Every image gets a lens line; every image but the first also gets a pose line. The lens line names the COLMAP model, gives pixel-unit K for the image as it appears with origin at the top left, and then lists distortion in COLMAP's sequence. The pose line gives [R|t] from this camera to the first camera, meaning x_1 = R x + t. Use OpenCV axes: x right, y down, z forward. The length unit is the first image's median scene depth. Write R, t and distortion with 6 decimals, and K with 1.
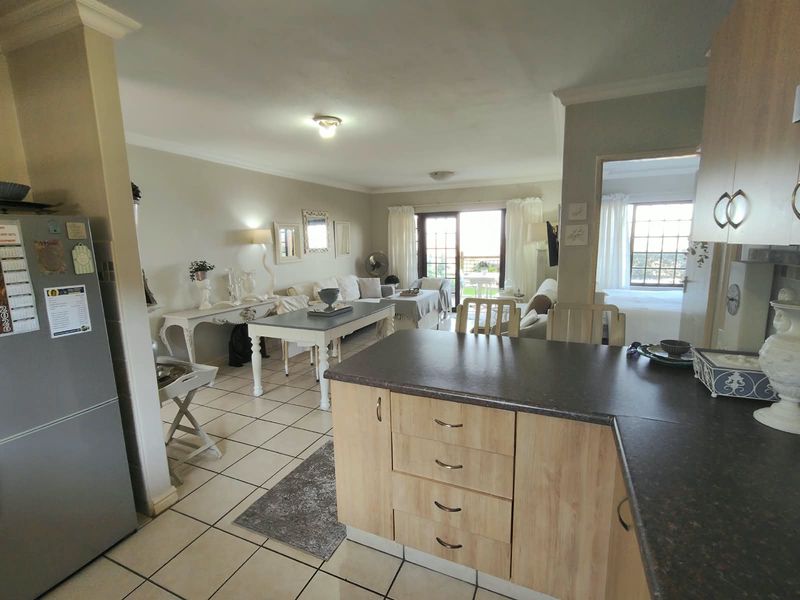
lens RADIAL K [[376.0, 0, 400.0], [0, 376.0, 300.0], [0, 0, 1]] dist [-0.003349, 0.003894]
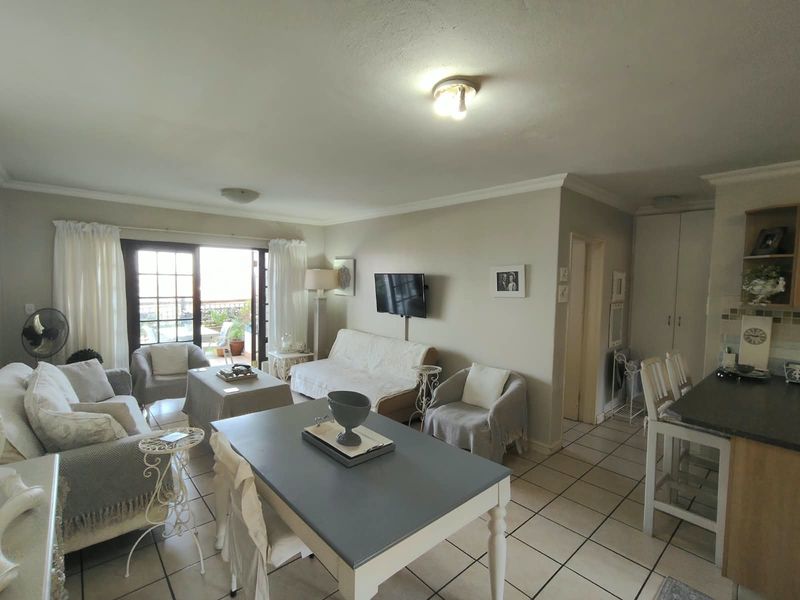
lens RADIAL K [[376.0, 0, 400.0], [0, 376.0, 300.0], [0, 0, 1]] dist [-0.003349, 0.003894]
pose [[0.414566, -0.025814, 0.909653, -0.943028], [0.118496, 0.992618, -0.025835, -0.207712], [-0.902271, 0.118501, 0.414565, 1.114062]]
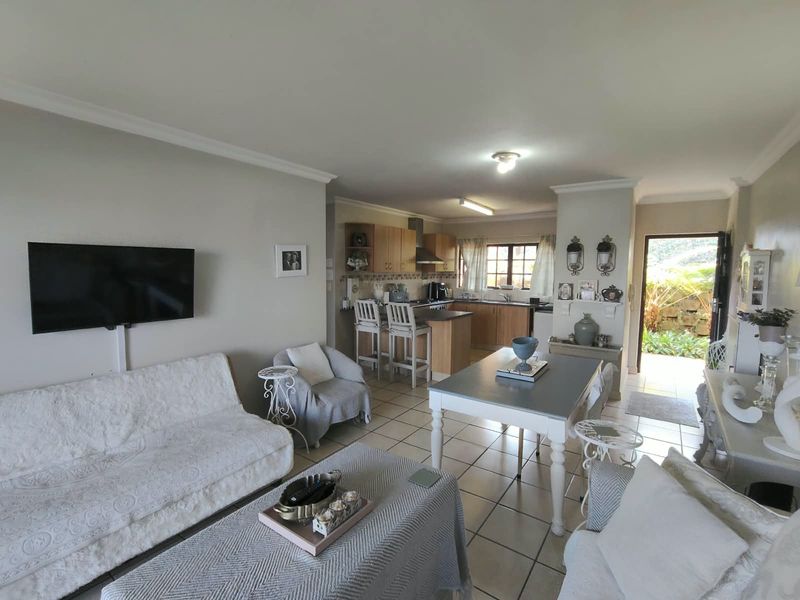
lens RADIAL K [[376.0, 0, 400.0], [0, 376.0, 300.0], [0, 0, 1]] dist [-0.003349, 0.003894]
pose [[-0.980335, -0.007192, 0.197210, -0.142104], [0.041026, 0.970074, 0.239319, -0.454041], [-0.193029, 0.242703, -0.950702, 2.695009]]
